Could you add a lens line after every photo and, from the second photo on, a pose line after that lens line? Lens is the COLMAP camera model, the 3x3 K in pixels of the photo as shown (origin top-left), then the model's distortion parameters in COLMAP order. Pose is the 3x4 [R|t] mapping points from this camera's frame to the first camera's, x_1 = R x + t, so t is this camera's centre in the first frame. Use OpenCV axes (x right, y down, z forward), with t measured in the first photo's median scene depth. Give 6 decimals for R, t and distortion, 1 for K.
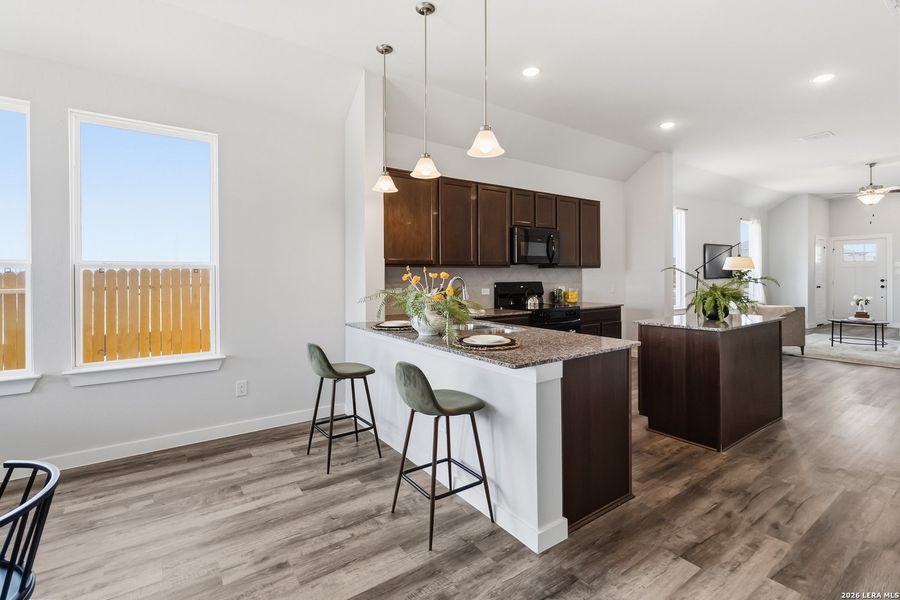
lens RADIAL K [[419.7, 0, 449.2], [0, 419.7, 275.3], [0, 0, 1]] dist [0.002445, 0.000155]
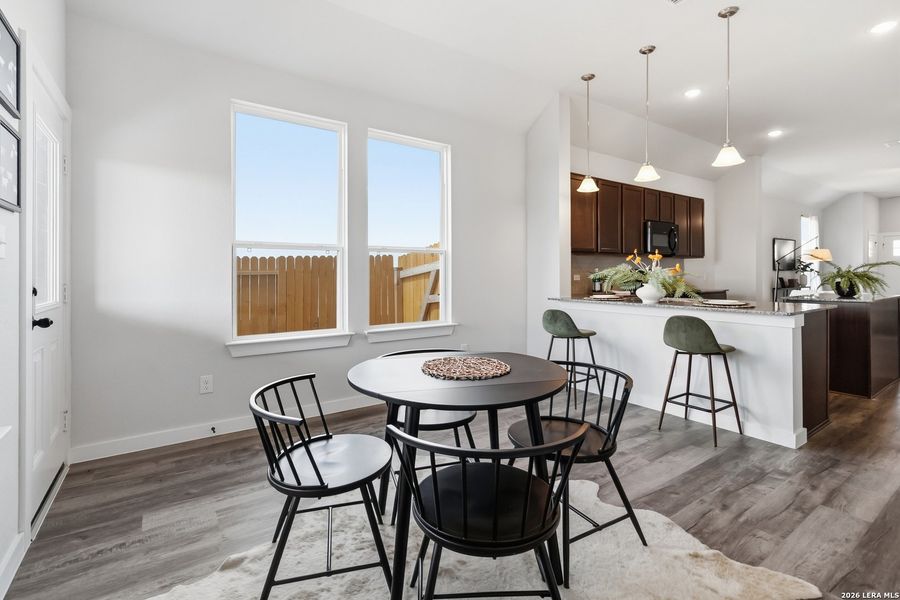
lens RADIAL K [[419.7, 0, 449.2], [0, 419.7, 275.3], [0, 0, 1]] dist [0.002445, 0.000155]
pose [[0.999963, 0.000193, -0.008625, -0.538042], [-0.000179, 0.999999, 0.001708, 0.045695], [0.008626, -0.001706, 0.999961, -0.239302]]
